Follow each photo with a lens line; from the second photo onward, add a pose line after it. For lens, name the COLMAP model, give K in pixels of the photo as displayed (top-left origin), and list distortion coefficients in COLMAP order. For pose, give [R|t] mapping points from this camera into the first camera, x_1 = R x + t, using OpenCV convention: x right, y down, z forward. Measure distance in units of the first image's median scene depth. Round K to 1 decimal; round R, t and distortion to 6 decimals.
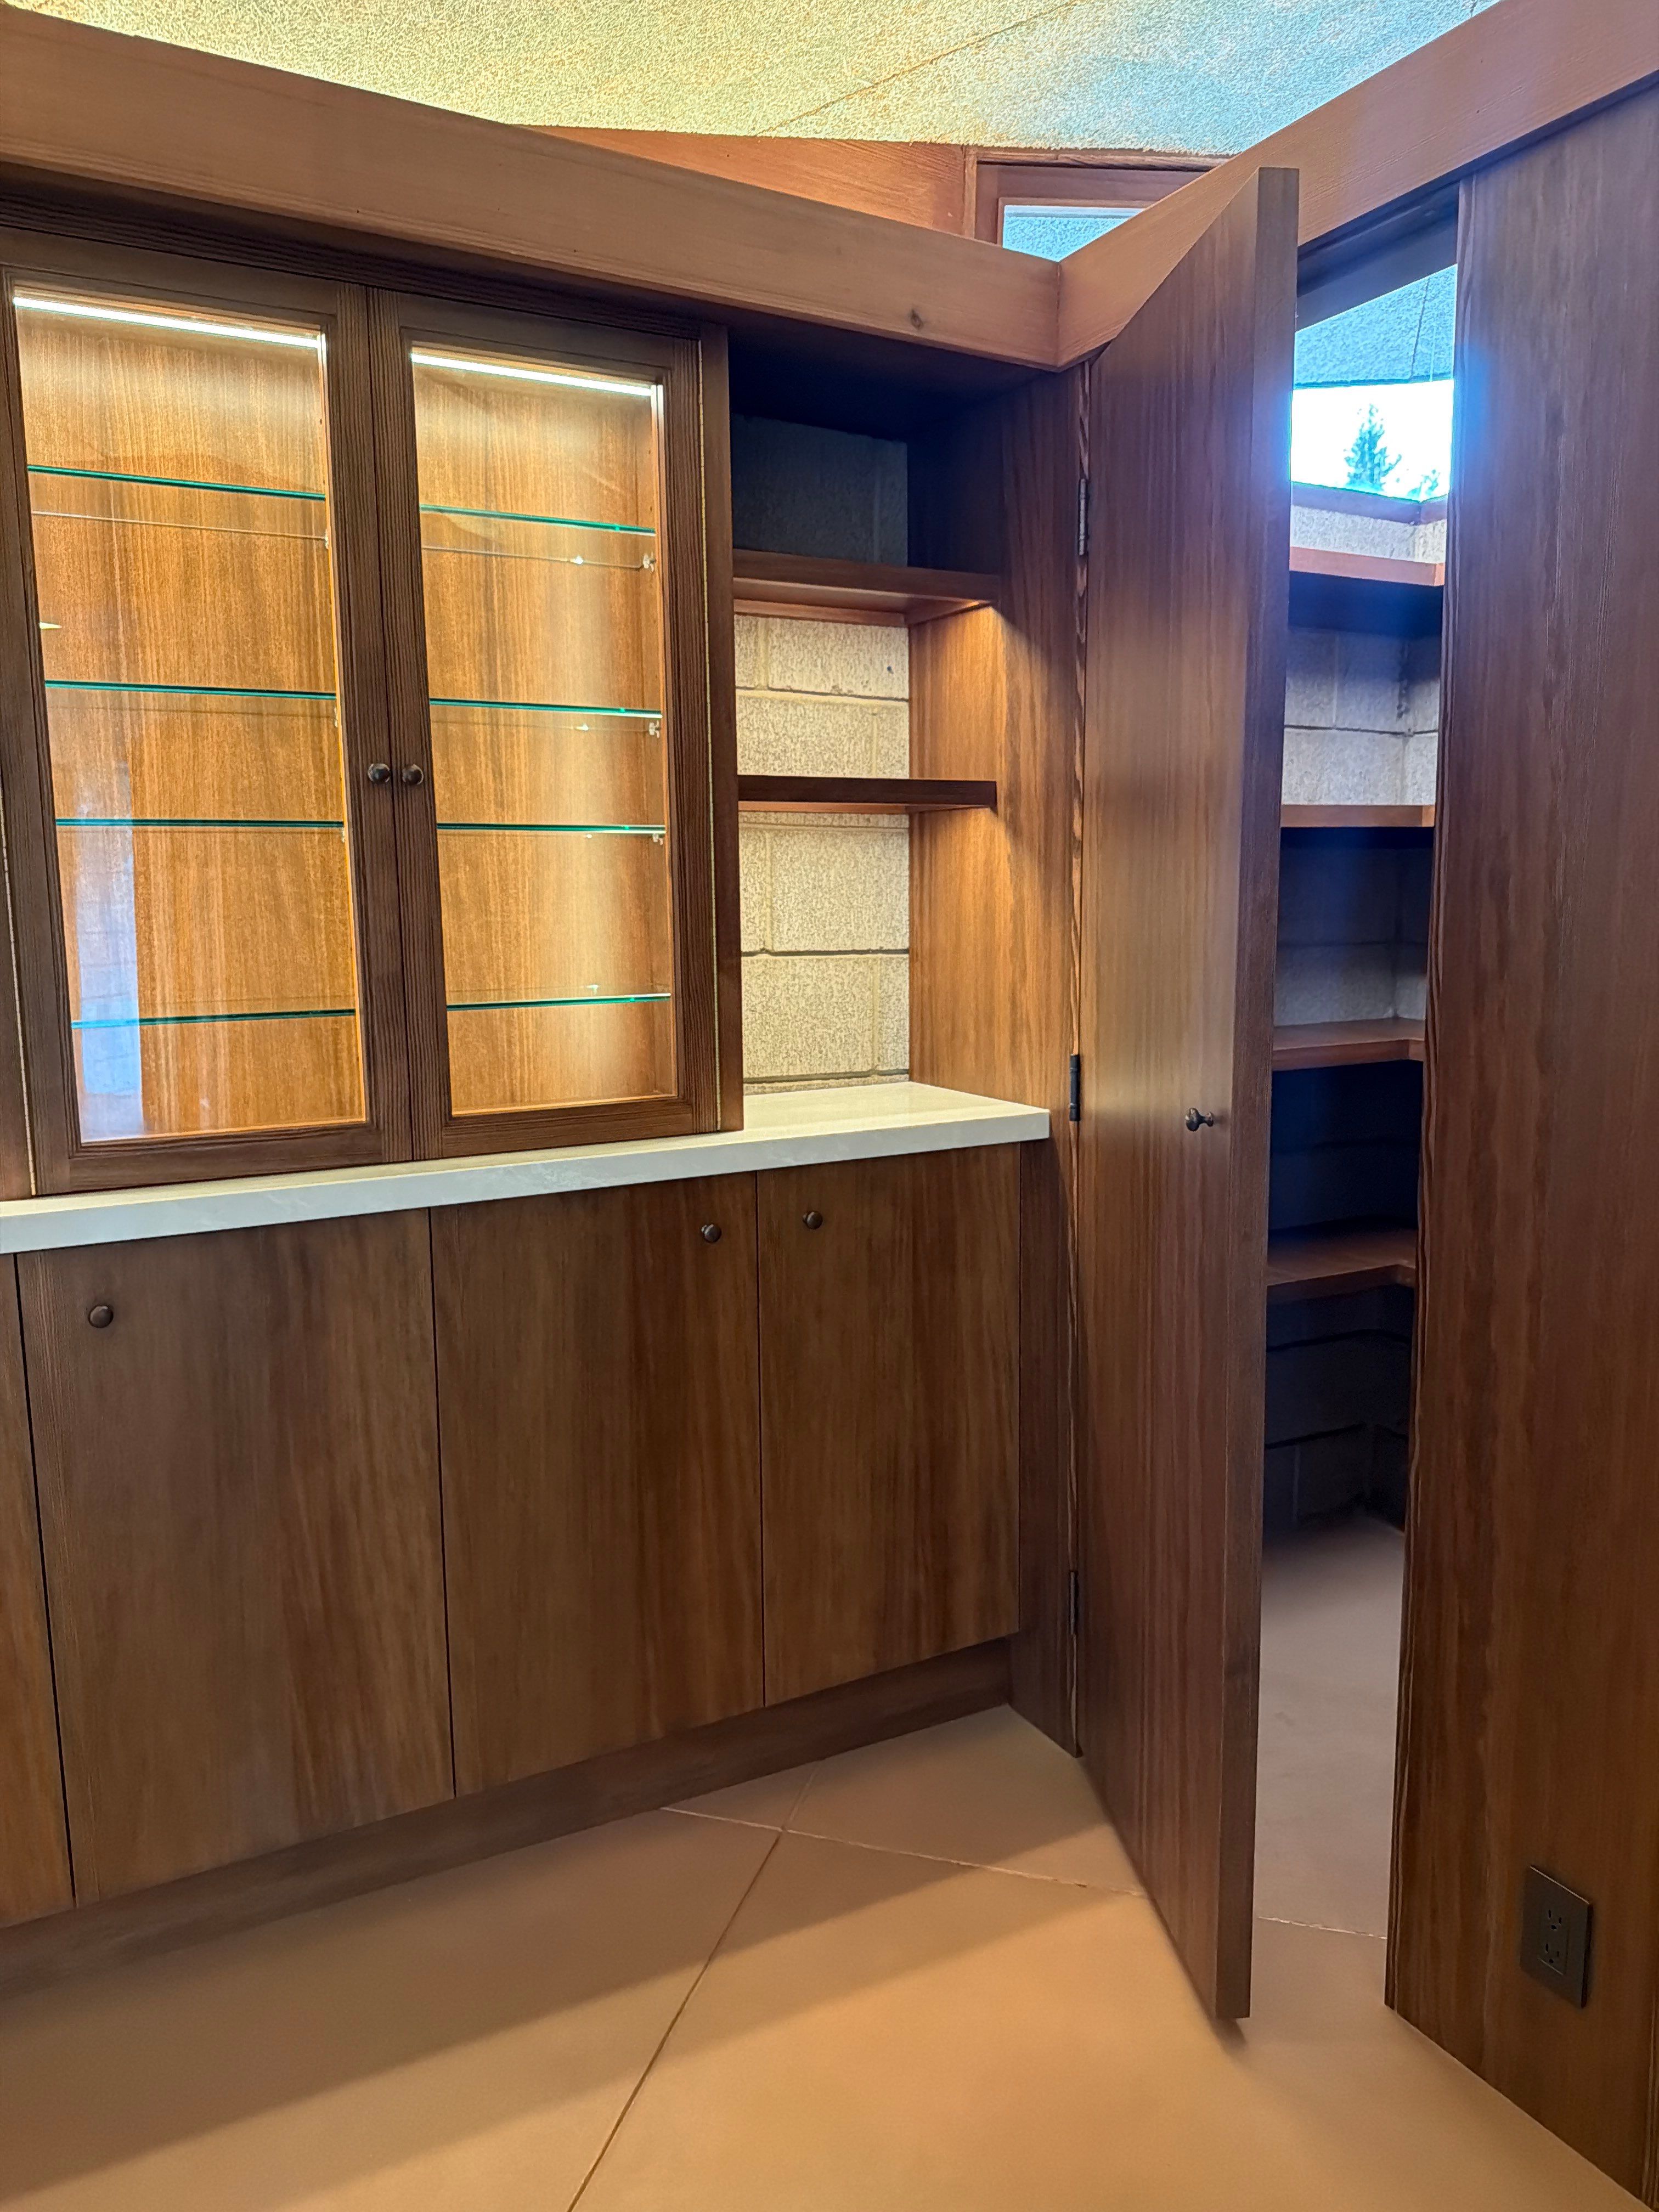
lens RADIAL K [[1606.4, 0, 844.3], [0, 1606.4, 1173.2], [0, 0, 1]] dist [0.005219, -0.004180]
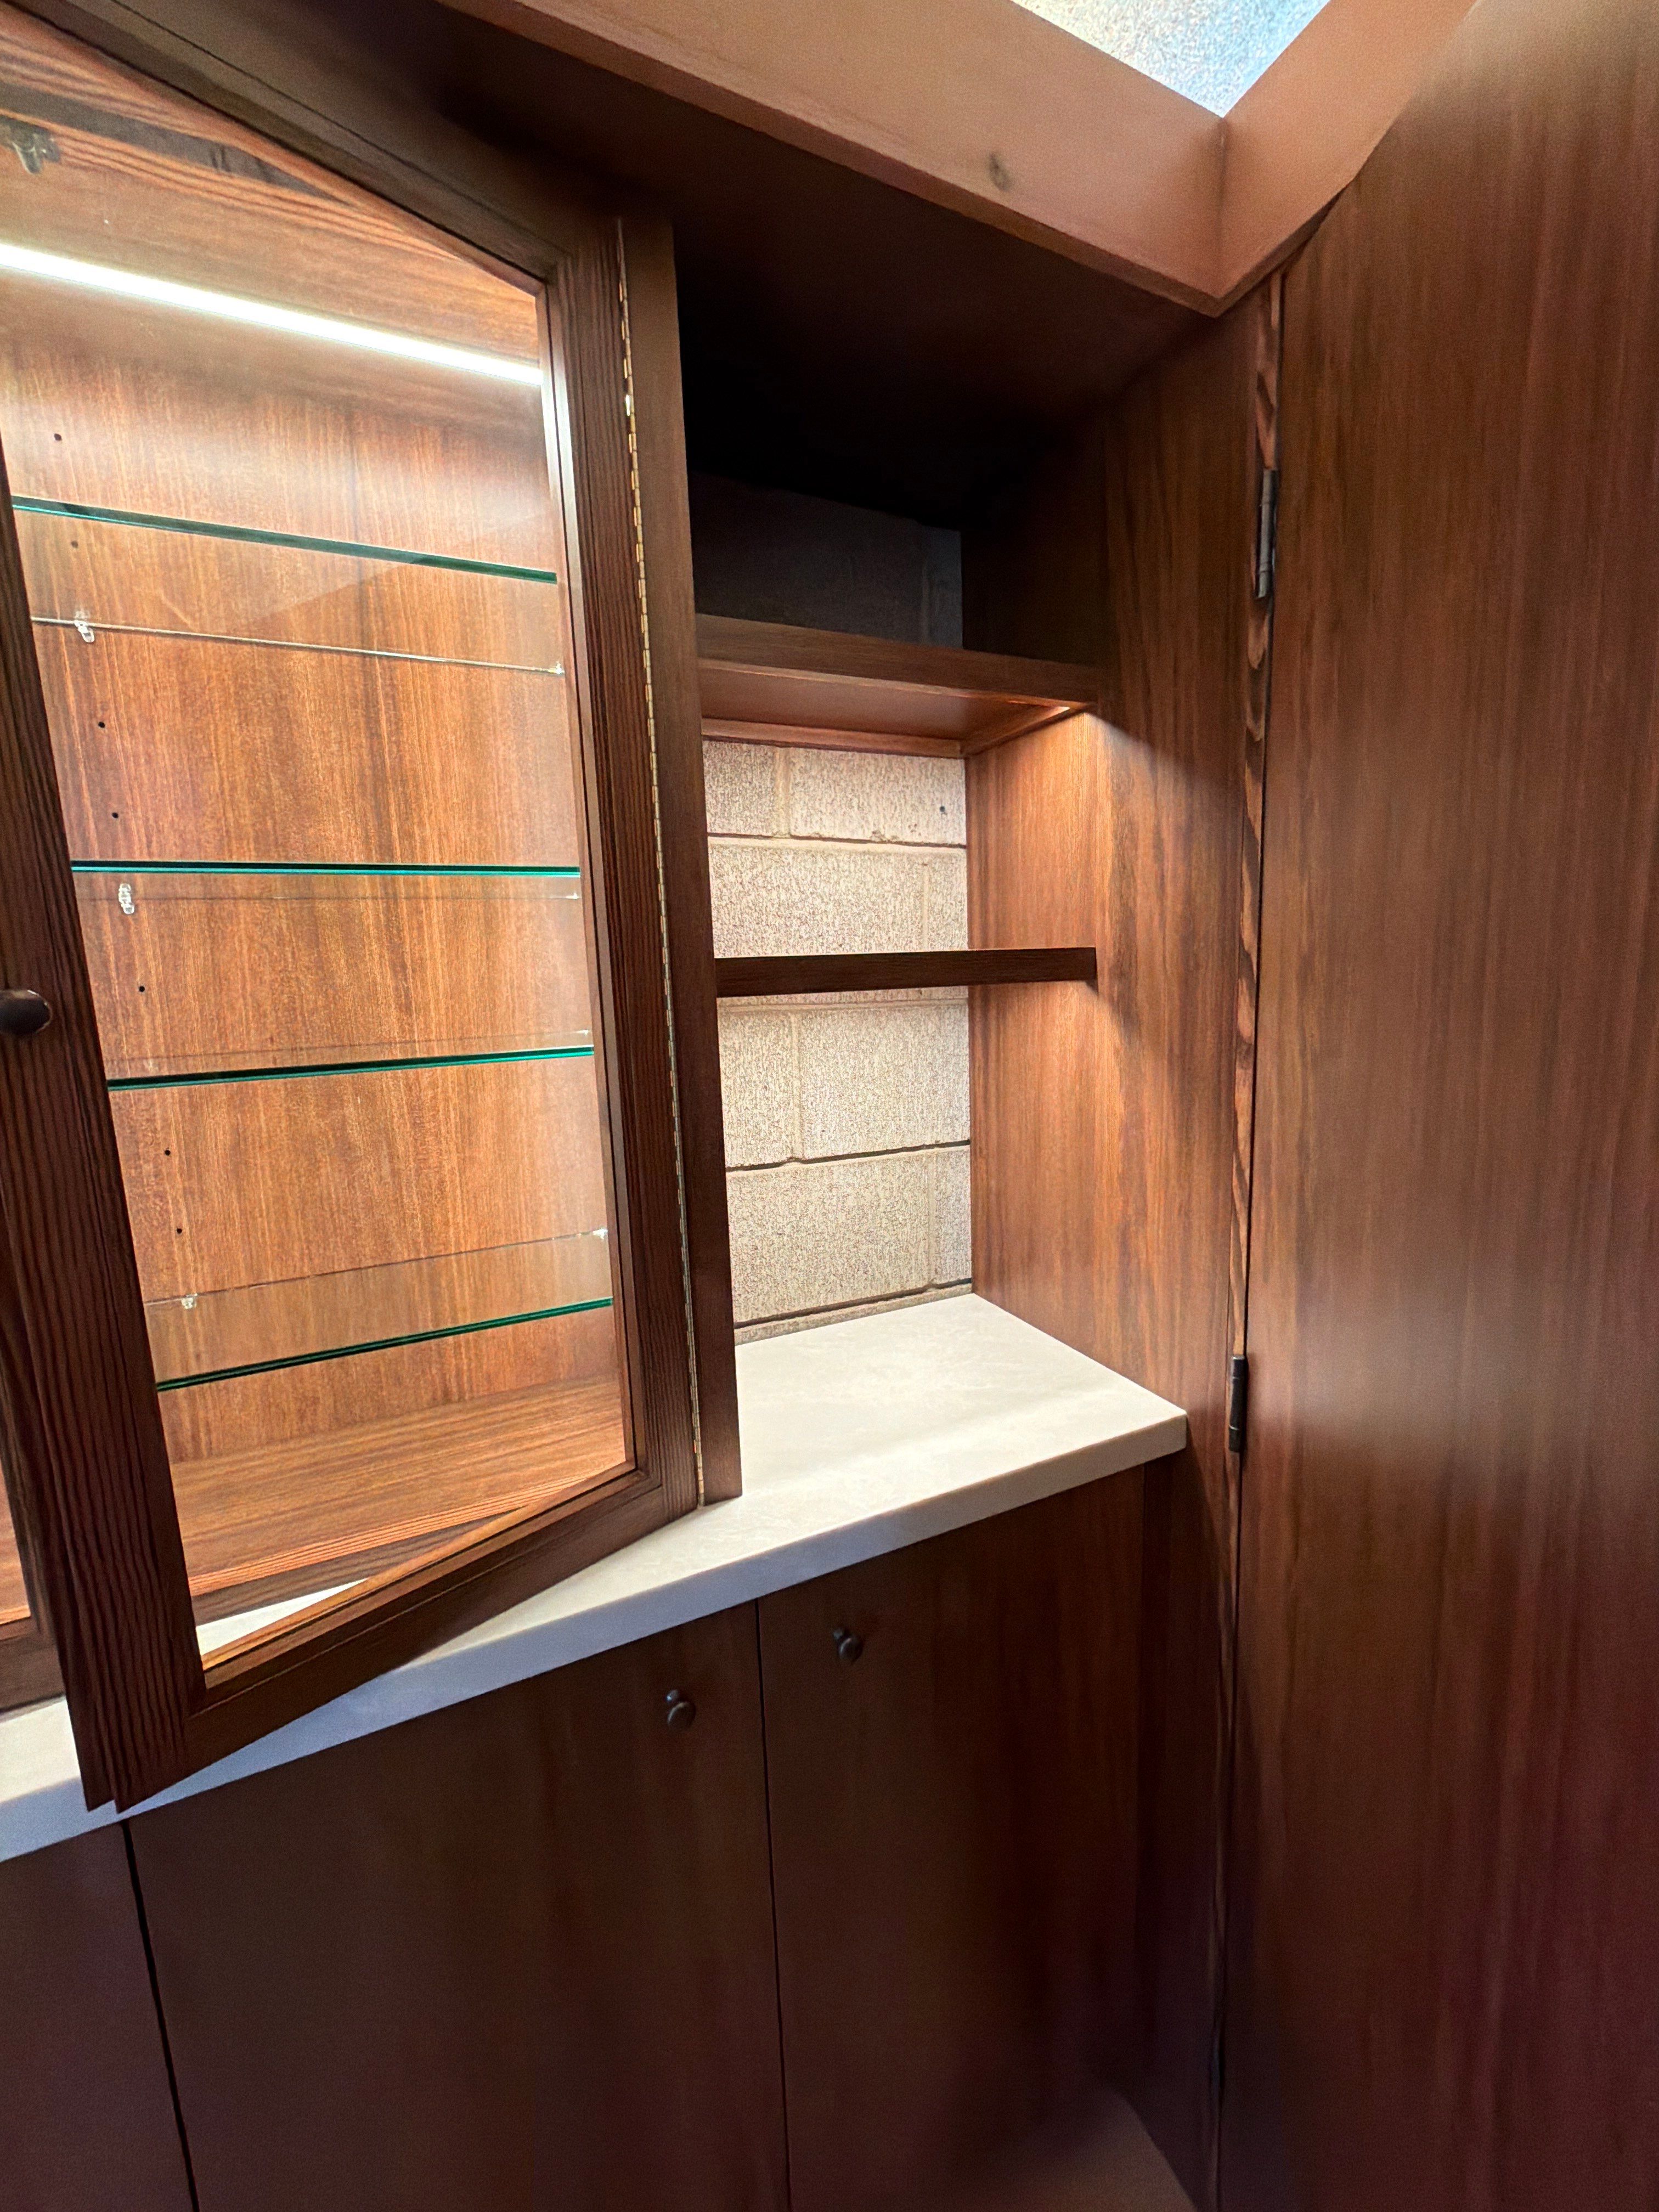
lens RADIAL K [[885.0, 0, 824.8], [0, 885.0, 1099.3], [0, 0, 1]] dist [0.002378, -0.000861]
pose [[0.996335, -0.015367, -0.084149, 0.004212], [0.013391, 0.999622, -0.023997, -0.166770], [0.084486, 0.022782, 0.996164, 0.587570]]
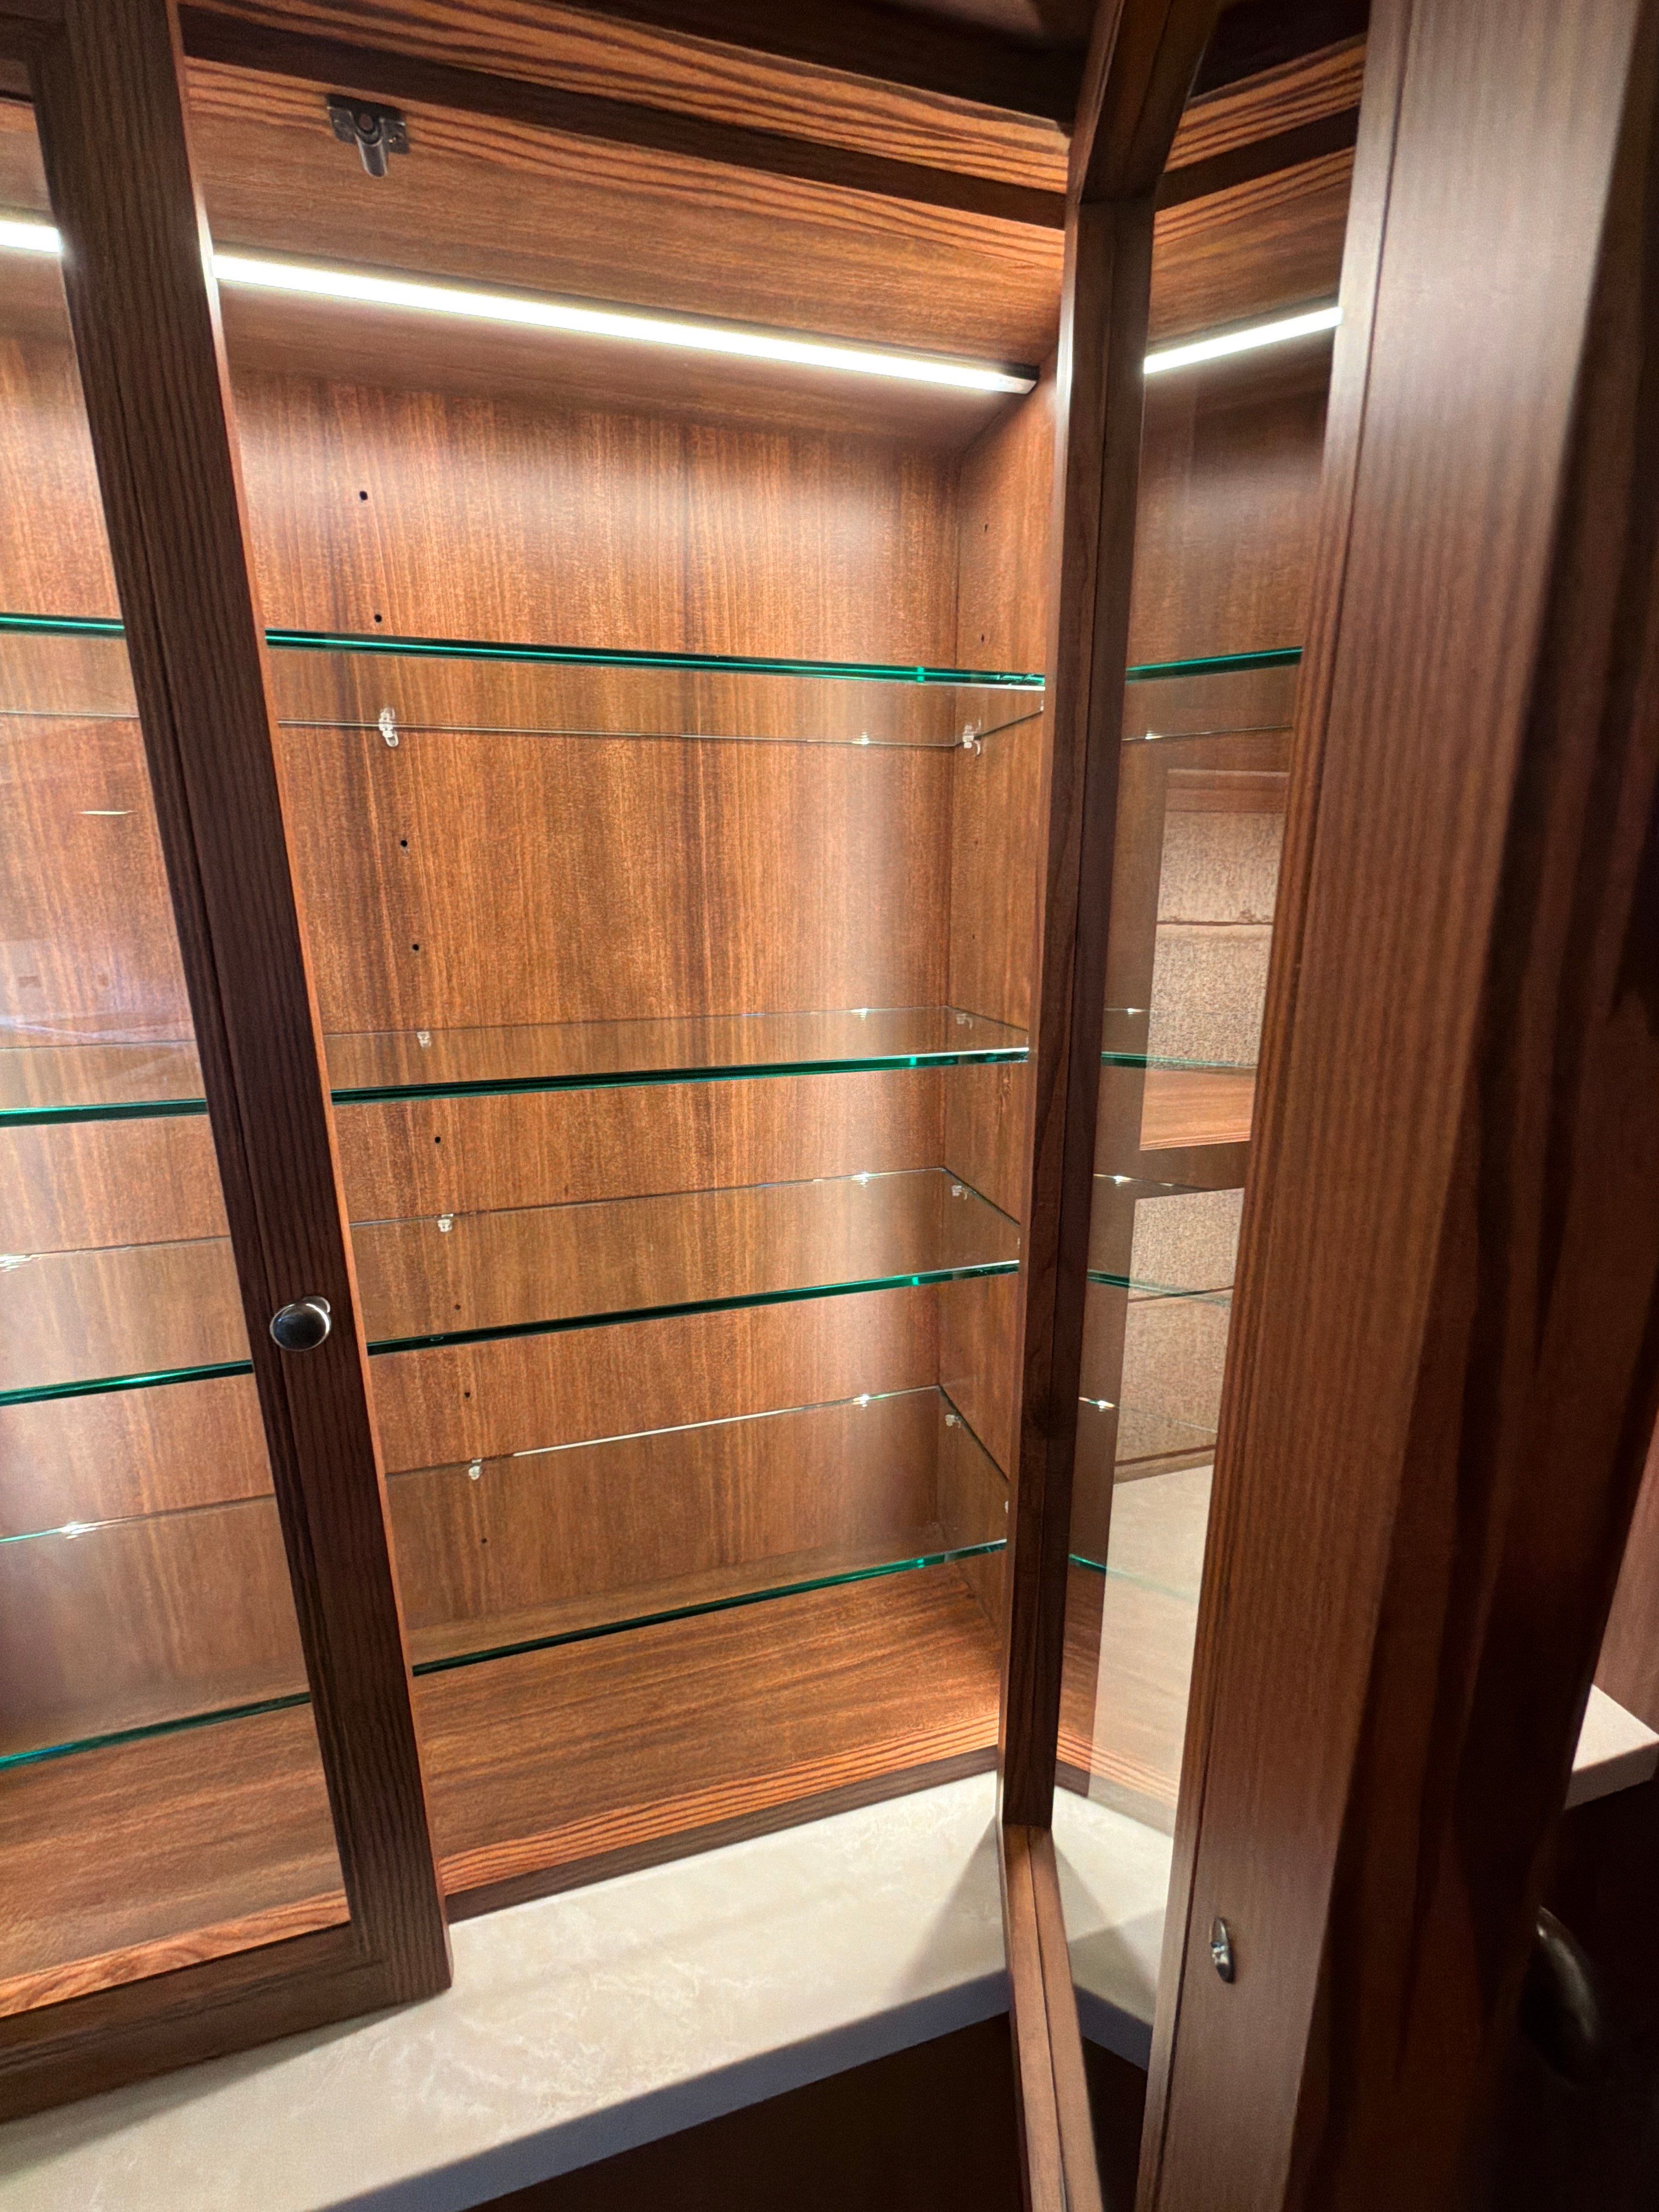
lens RADIAL K [[885.0, 0, 824.8], [0, 885.0, 1099.3], [0, 0, 1]] dist [0.002378, -0.000861]
pose [[0.969618, 0.059327, -0.237320, -0.085764], [-0.044517, 0.996740, 0.067293, -0.258483], [0.240538, -0.054684, 0.969098, 0.644044]]
